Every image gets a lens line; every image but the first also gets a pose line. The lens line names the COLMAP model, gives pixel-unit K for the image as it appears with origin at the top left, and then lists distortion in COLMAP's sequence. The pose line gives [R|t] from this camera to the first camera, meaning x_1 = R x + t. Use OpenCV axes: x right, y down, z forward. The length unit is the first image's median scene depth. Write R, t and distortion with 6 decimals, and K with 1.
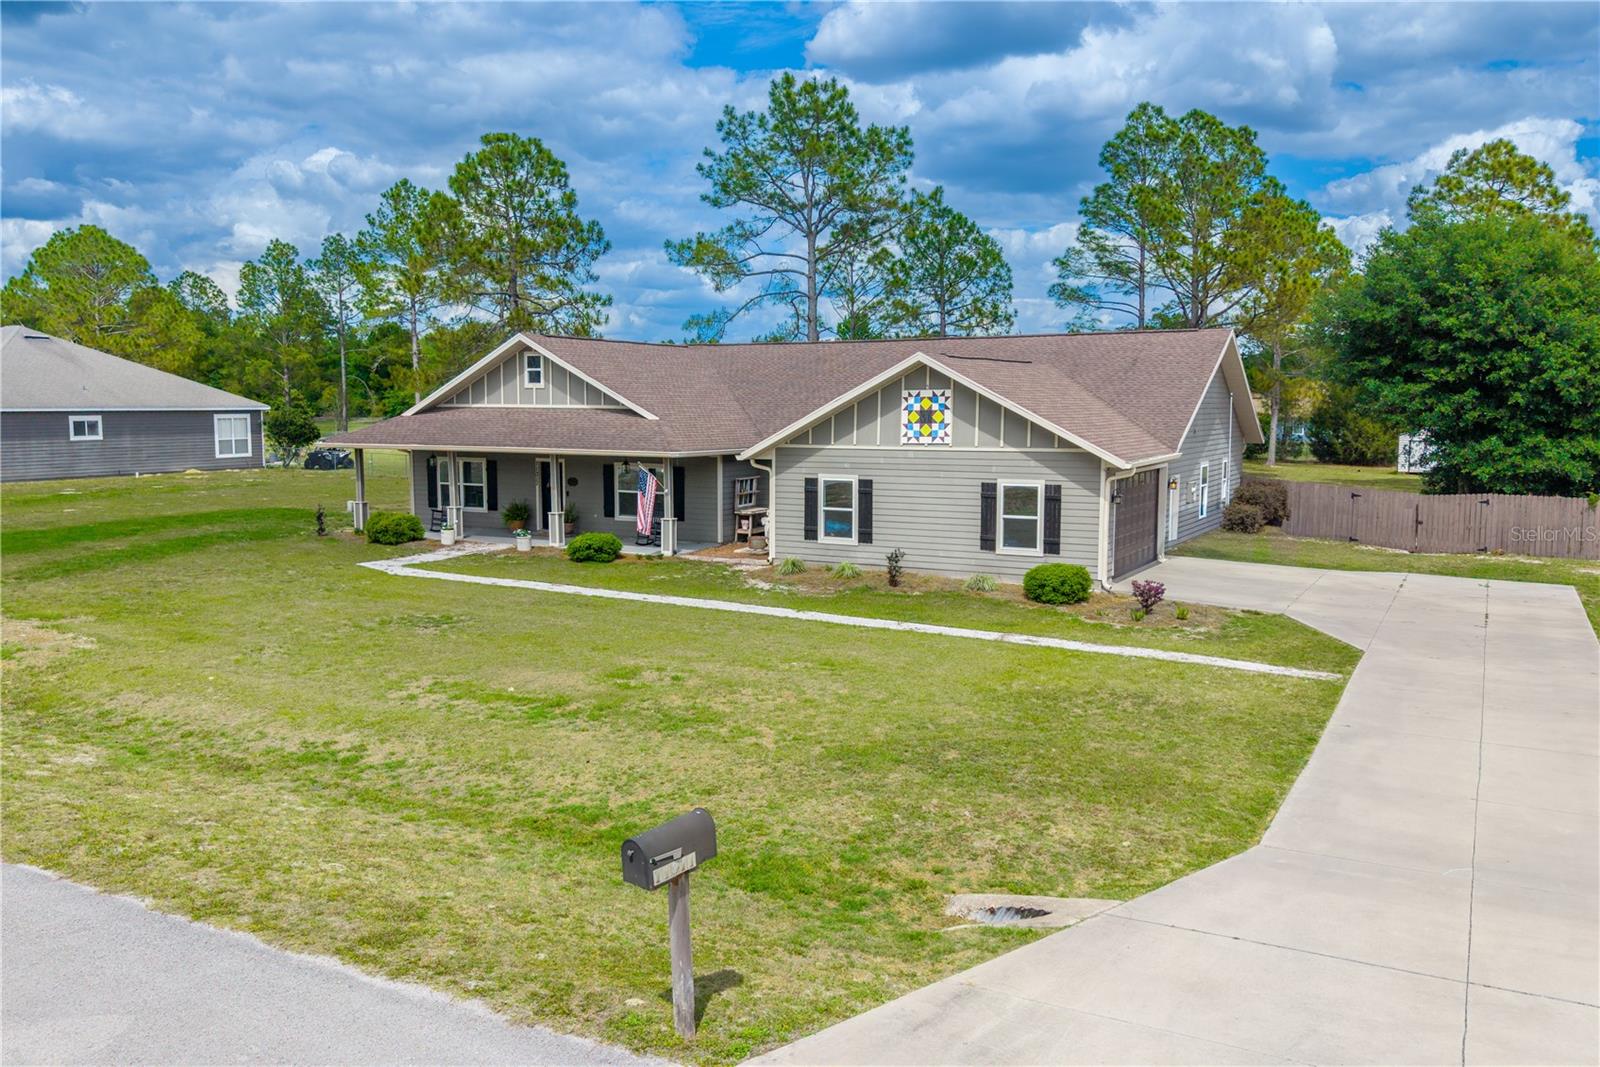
lens RADIAL K [[1288.7, 0, 816.0], [0, 1288.7, 539.6], [0, 0, 1]] dist [0.052433, -0.092574]
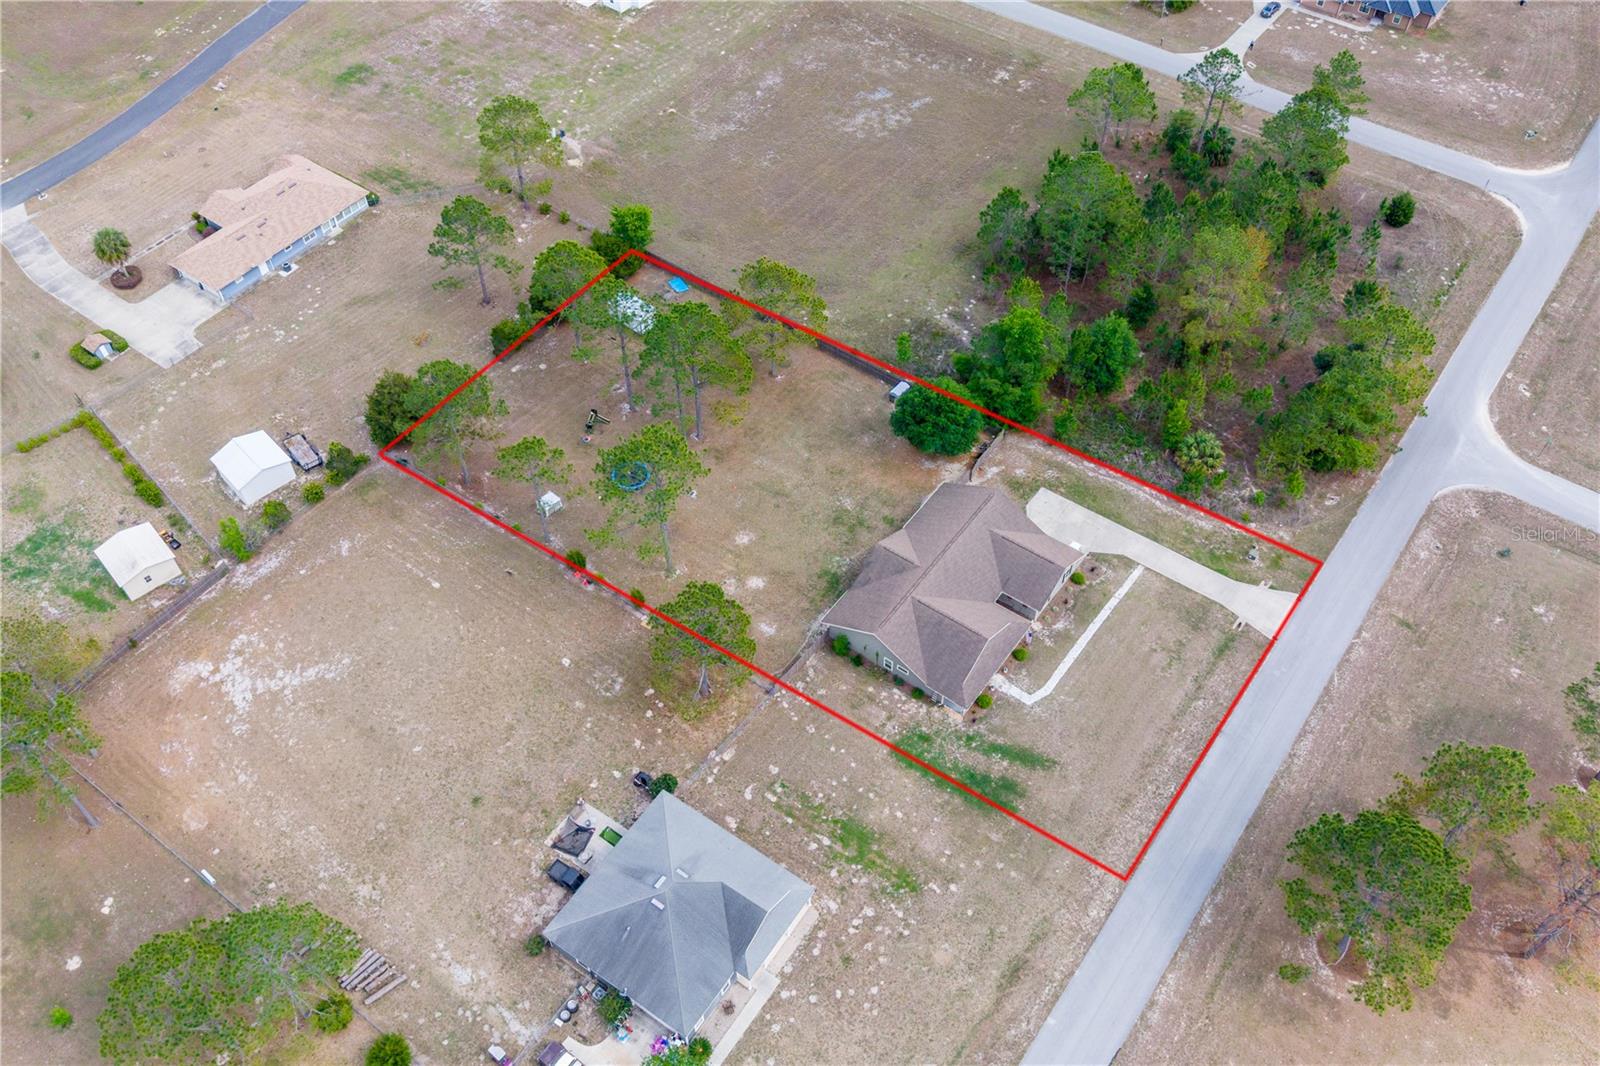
lens RADIAL K [[1288.7, 0, 816.0], [0, 1288.7, 539.1], [0, 0, 1]] dist [0.052433, -0.092574]
pose [[0.134747, -0.771484, 0.621816, -2.640302], [0.094509, 0.634685, 0.766970, -3.578948], [-0.986363, -0.044580, 0.158434, 1.076196]]
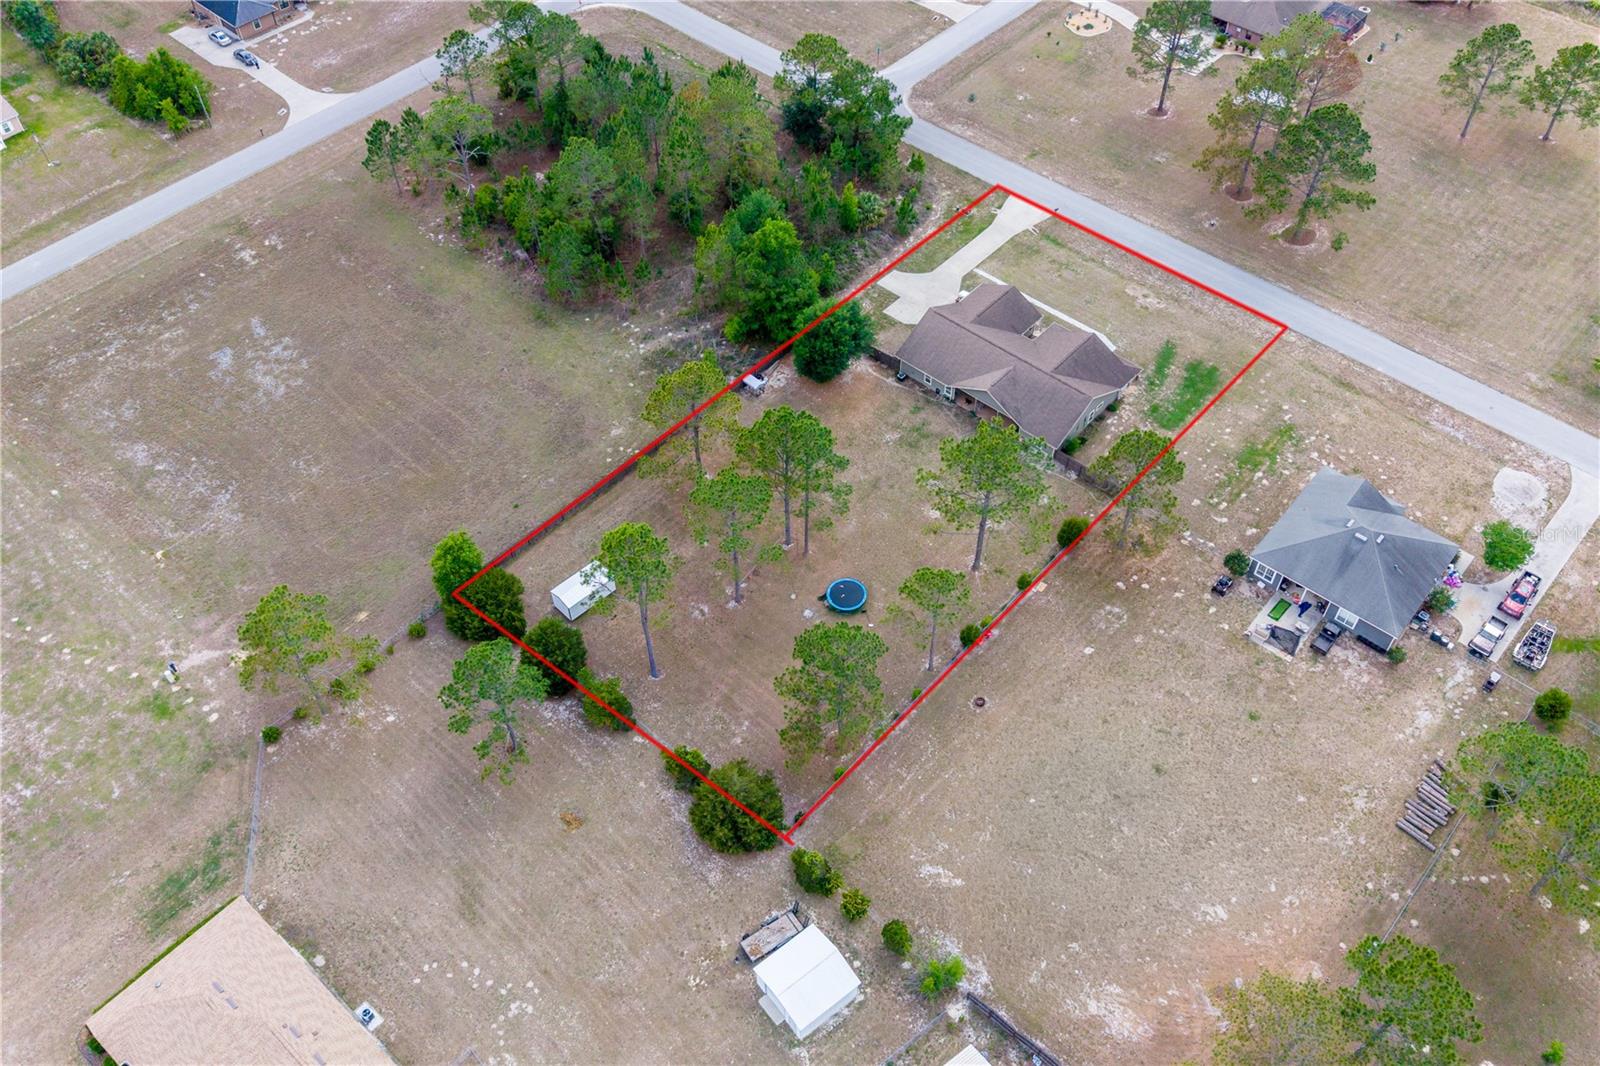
lens RADIAL K [[1288.7, 0, 816.0], [0, 1288.7, 539.1], [0, 0, 1]] dist [0.052433, -0.092574]
pose [[-0.970849, -0.186782, 0.150213, -0.125203], [0.023173, 0.550618, 0.834436, -3.942342], [-0.238568, 0.813592, -0.530239, 4.717530]]
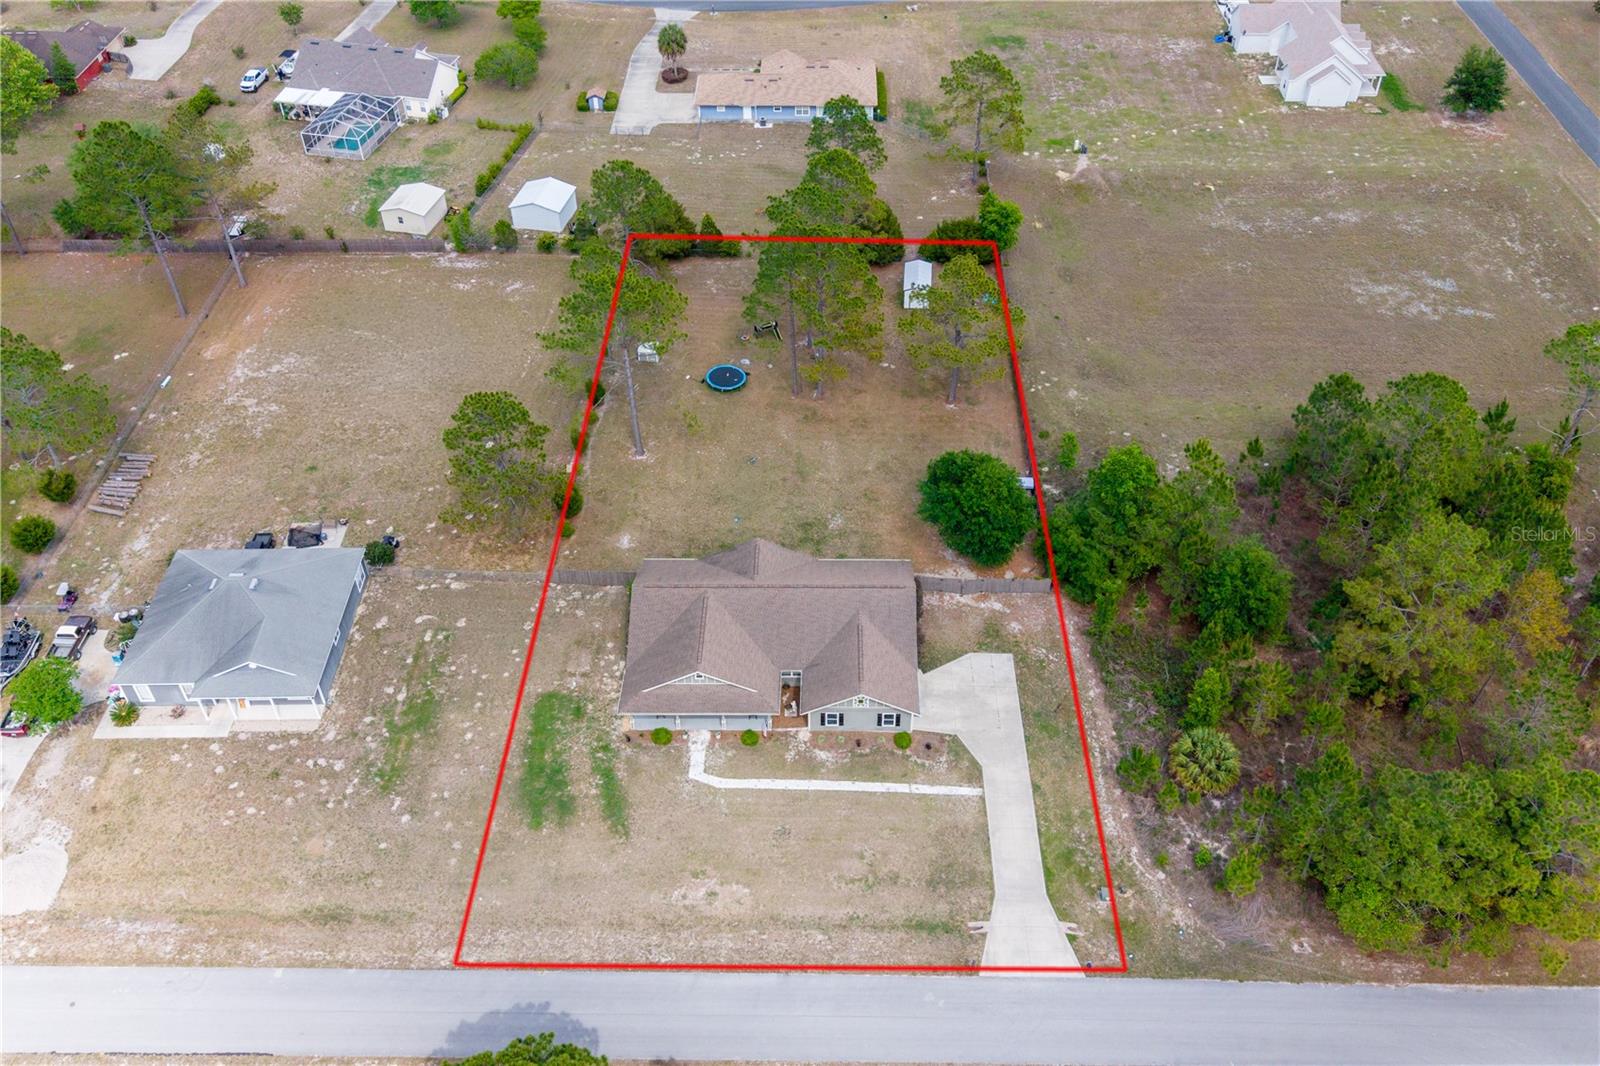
lens RADIAL K [[1321.4, 0, 844.2], [0, 1321.4, 530.1], [0, 0, 1]] dist [0.016346, -0.010660]
pose [[0.882910, -0.321643, 0.342076, -0.968719], [0.050600, 0.789465, 0.611707, -2.503564], [-0.466808, -0.522773, 0.713301, -1.207455]]
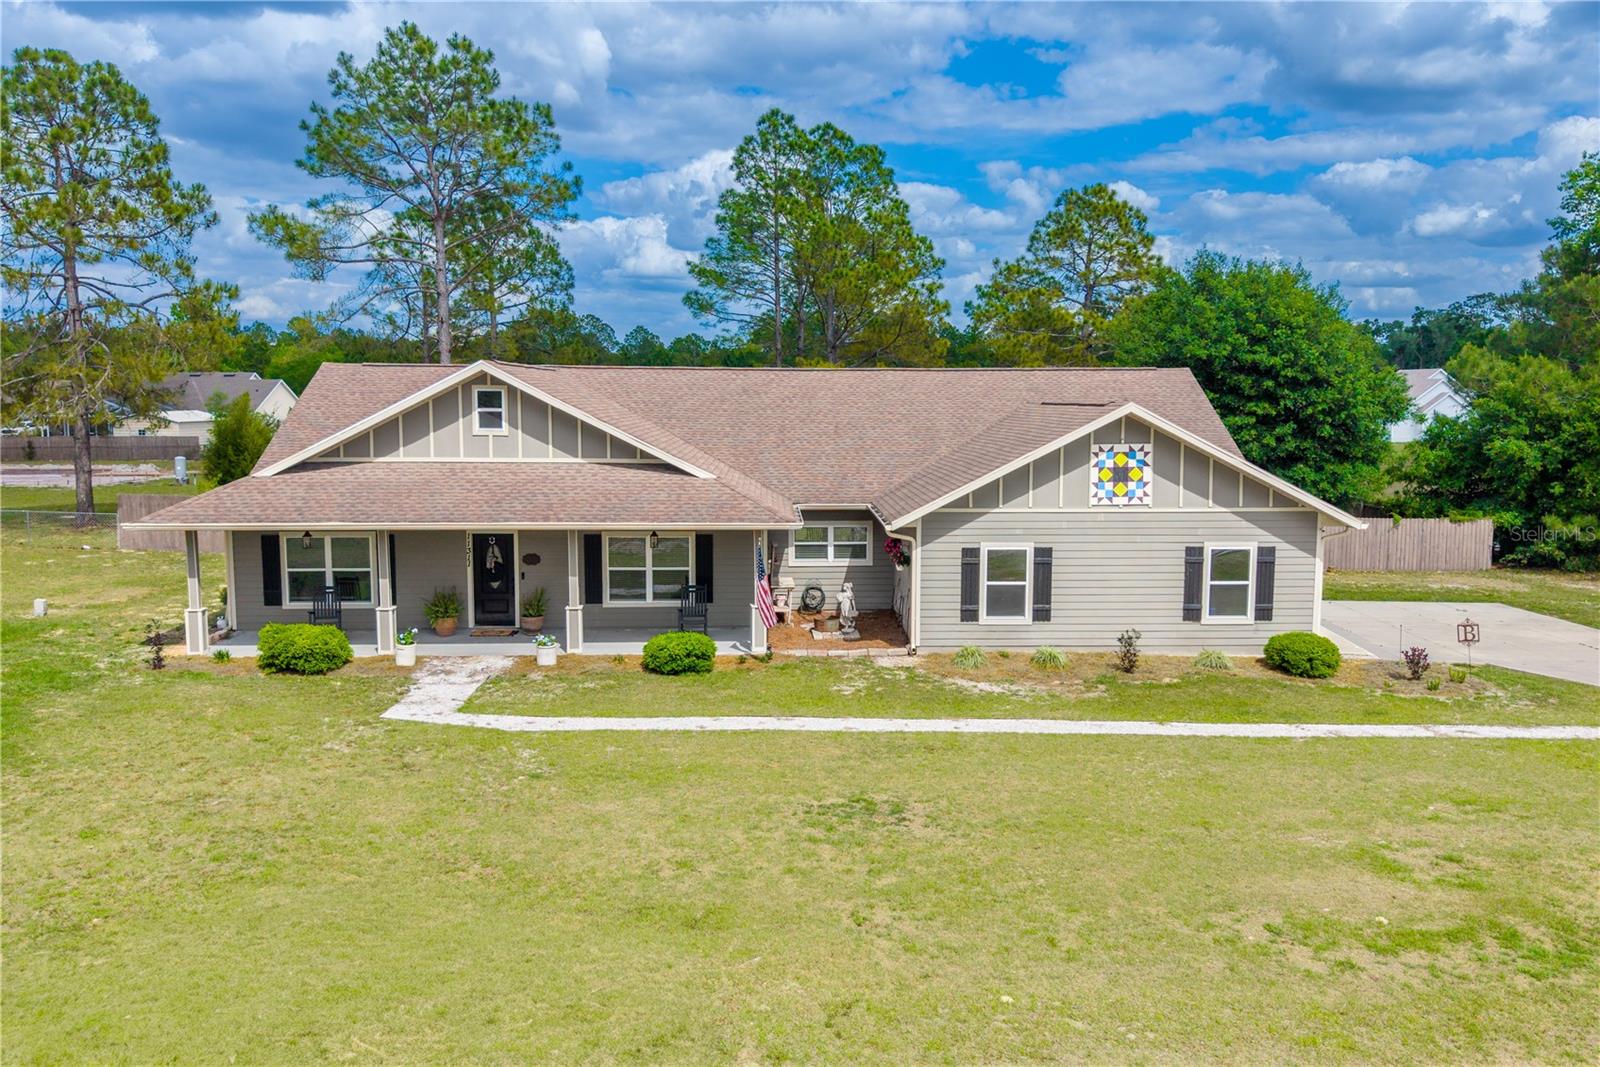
lens RADIAL K [[1321.4, 0, 844.2], [0, 1321.4, 530.6], [0, 0, 1]] dist [0.016346, -0.010660]
pose [[0.852534, -0.050376, 0.520239, -0.520000], [0.051955, 0.998583, 0.011554, -0.073516], [-0.520083, 0.017179, 0.853943, 0.312522]]
